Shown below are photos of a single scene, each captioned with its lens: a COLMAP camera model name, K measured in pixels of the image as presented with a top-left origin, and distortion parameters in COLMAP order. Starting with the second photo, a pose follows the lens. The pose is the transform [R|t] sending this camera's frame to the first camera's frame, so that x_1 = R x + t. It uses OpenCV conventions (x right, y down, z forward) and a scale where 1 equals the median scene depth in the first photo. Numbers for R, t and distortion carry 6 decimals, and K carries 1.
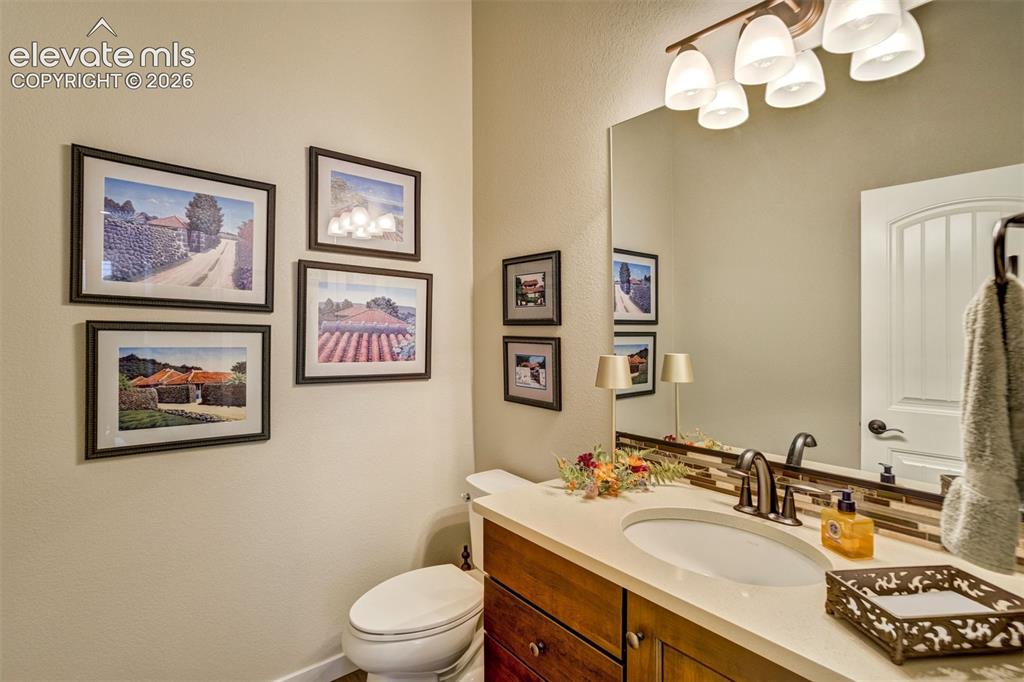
lens RADIAL K [[480.7, 0, 513.1], [0, 480.7, 339.6], [0, 0, 1]] dist [-0.033828, 0.006925]
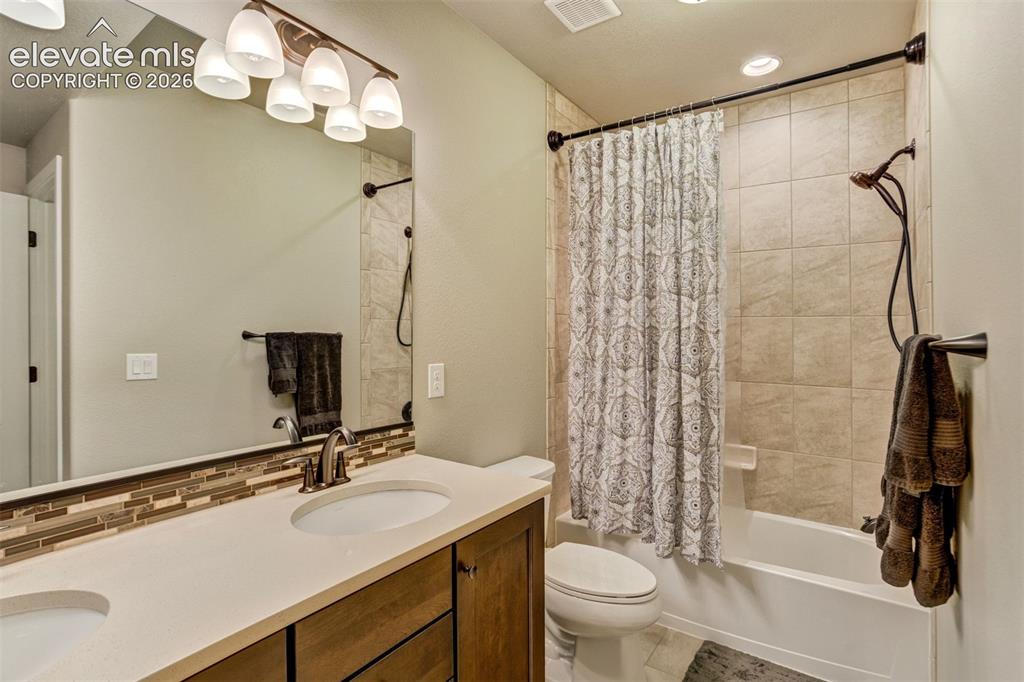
lens RADIAL K [[480.7, 0, 513.1], [0, 480.7, 336.3], [0, 0, 1]] dist [-0.033828, 0.006925]
pose [[-0.254134, -0.003821, 0.967162, -0.320555], [0.000330, 0.999992, 0.004037, 0.003252], [-0.967169, 0.001345, -0.254130, 0.395614]]
